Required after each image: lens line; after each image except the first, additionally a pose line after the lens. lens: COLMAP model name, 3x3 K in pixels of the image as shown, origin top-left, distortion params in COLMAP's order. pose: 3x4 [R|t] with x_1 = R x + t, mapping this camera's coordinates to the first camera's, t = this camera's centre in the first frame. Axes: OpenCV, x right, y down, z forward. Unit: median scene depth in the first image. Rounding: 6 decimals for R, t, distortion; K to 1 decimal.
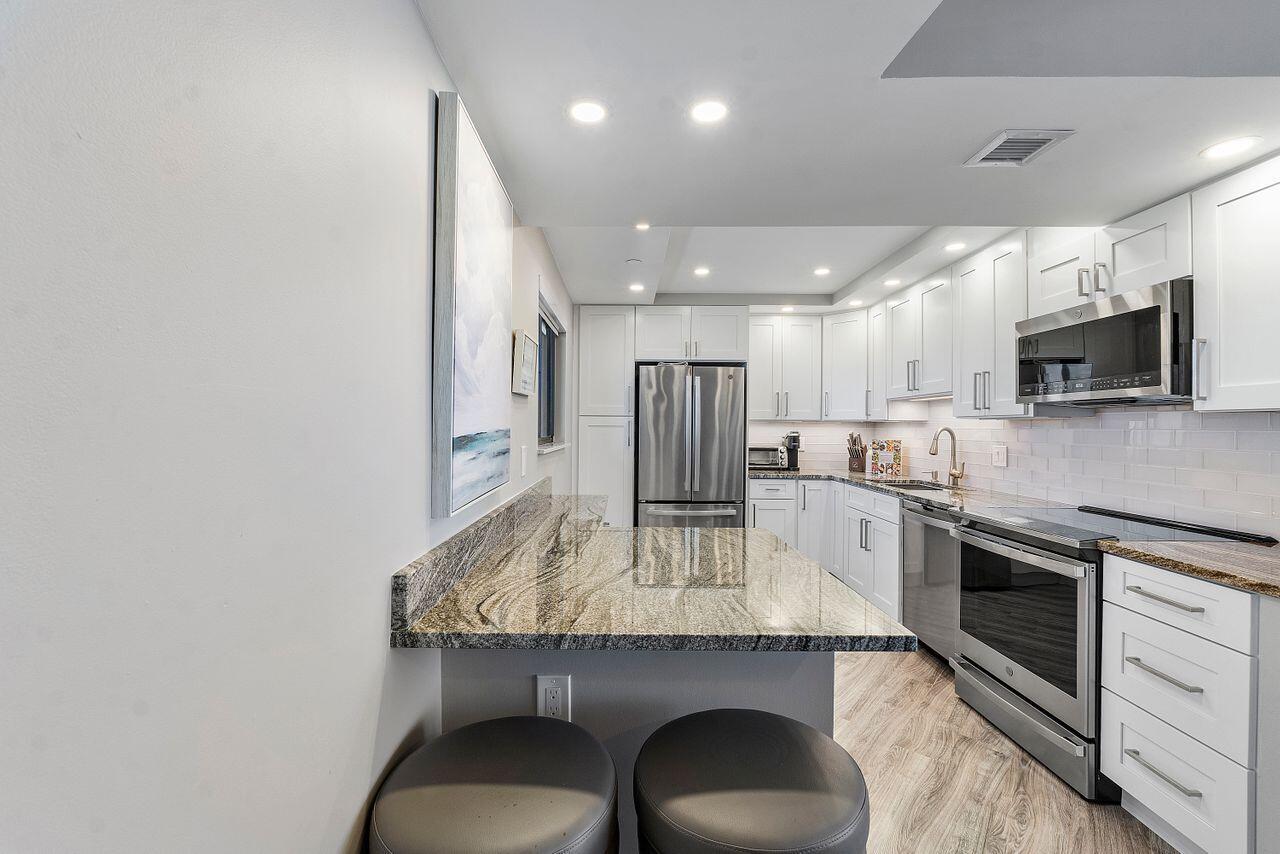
lens RADIAL K [[537.4, 0, 629.0], [0, 537.4, 427.6], [0, 0, 1]] dist [-0.008875, -0.000460]
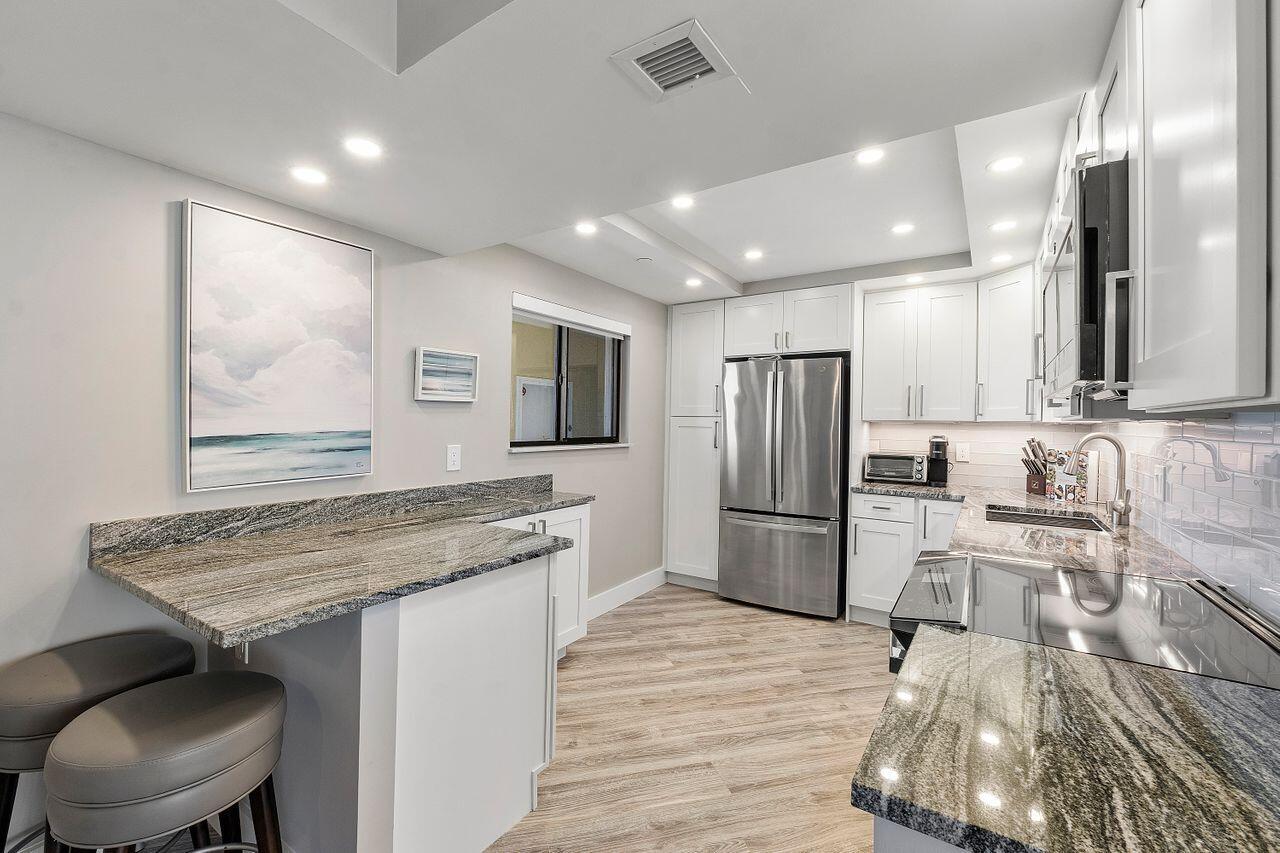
lens RADIAL K [[537.4, 0, 624.9], [0, 537.4, 422.9], [0, 0, 1]] dist [-0.008875, -0.000460]
pose [[0.833287, 0.004276, -0.552824, 0.672042], [-0.006899, 0.999973, -0.002665, -0.011597], [0.552797, 0.006034, 0.833294, 0.211238]]
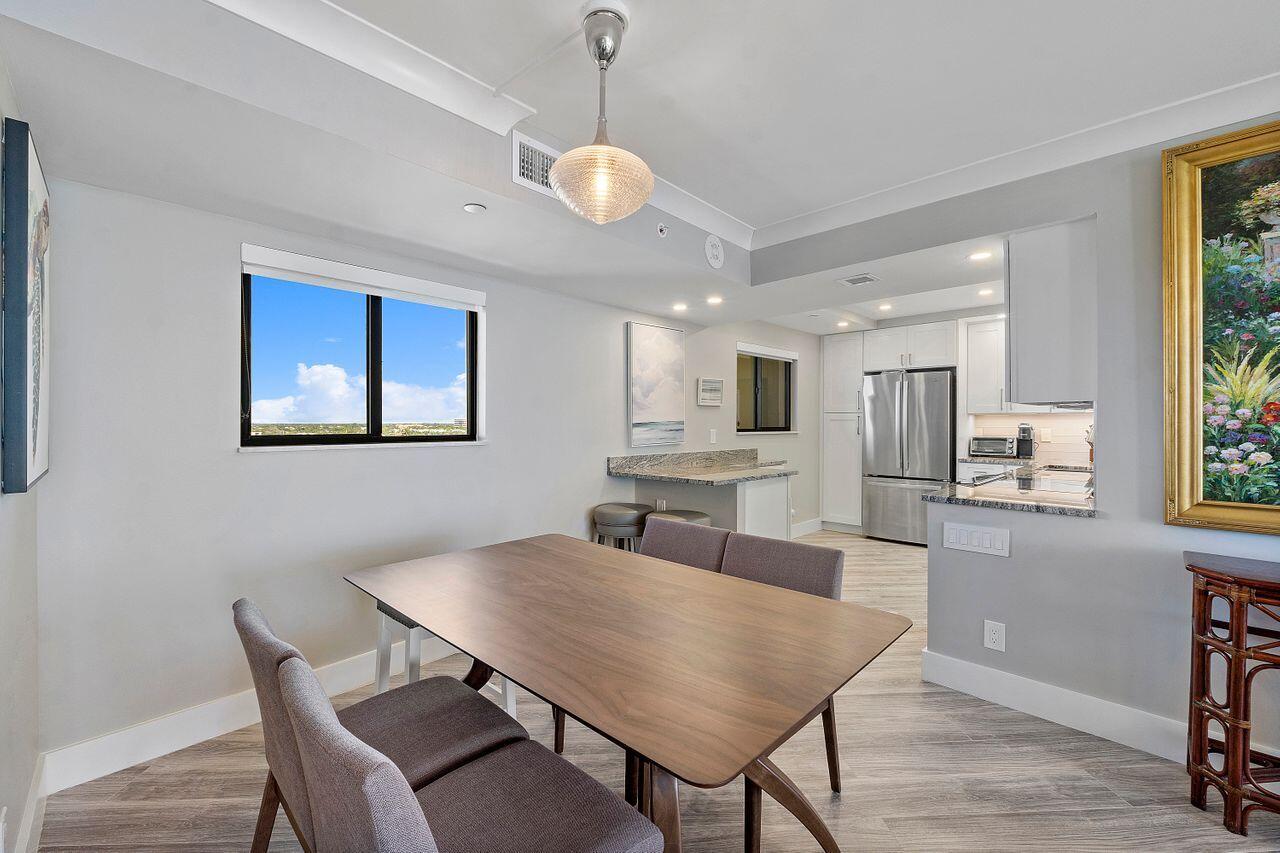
lens RADIAL K [[537.4, 0, 633.0], [0, 537.4, 420.0], [0, 0, 1]] dist [-0.008875, -0.000460]
pose [[0.710717, -0.010223, -0.703404, 0.955834], [0.004067, 0.999937, -0.010424, 0.015739], [0.703467, 0.004548, 0.710714, -0.650472]]
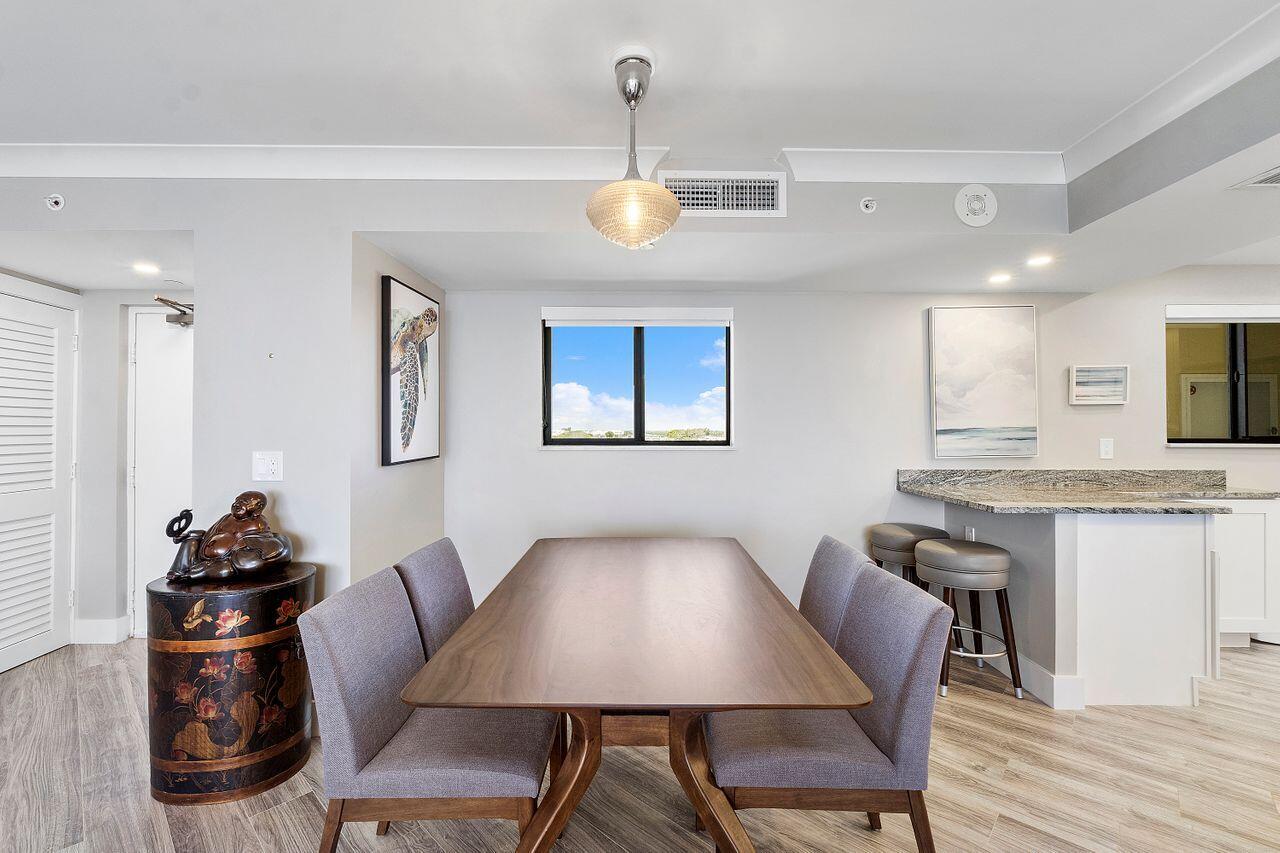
lens RADIAL K [[537.4, 0, 631.1], [0, 537.4, 417.5], [0, 0, 1]] dist [-0.008875, -0.000460]
pose [[-0.031355, -0.028749, -0.999095, 1.166141], [-0.000047, 0.999586, -0.028762, 0.016487], [0.999508, -0.000855, -0.031343, -0.228634]]
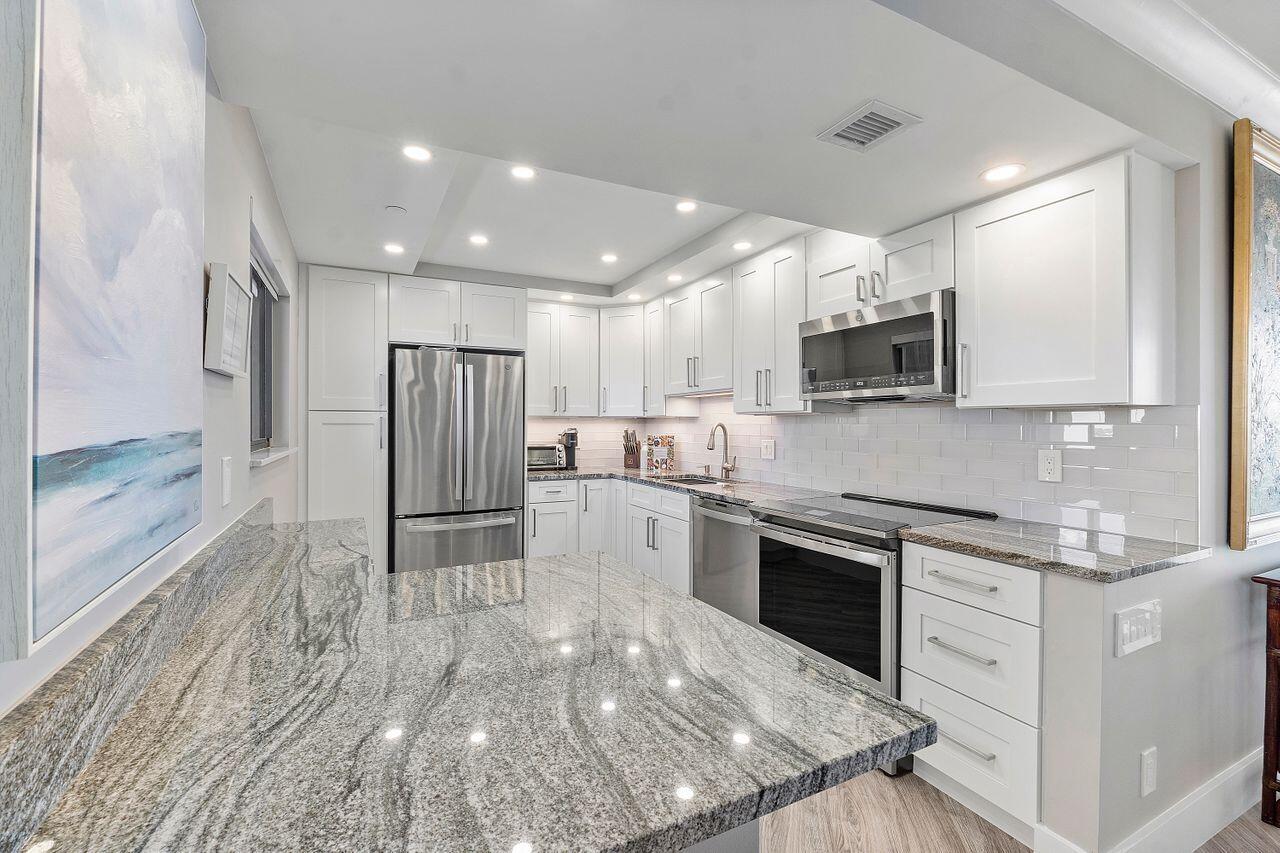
lens RADIAL K [[537.4, 0, 629.8], [0, 537.4, 425.6], [0, 0, 1]] dist [-0.008875, -0.000460]
pose [[0.892472, -0.008006, 0.451032, -0.051703], [0.006785, 0.999968, 0.004323, -0.001489], [-0.451052, -0.000798, 0.892497, 0.210157]]
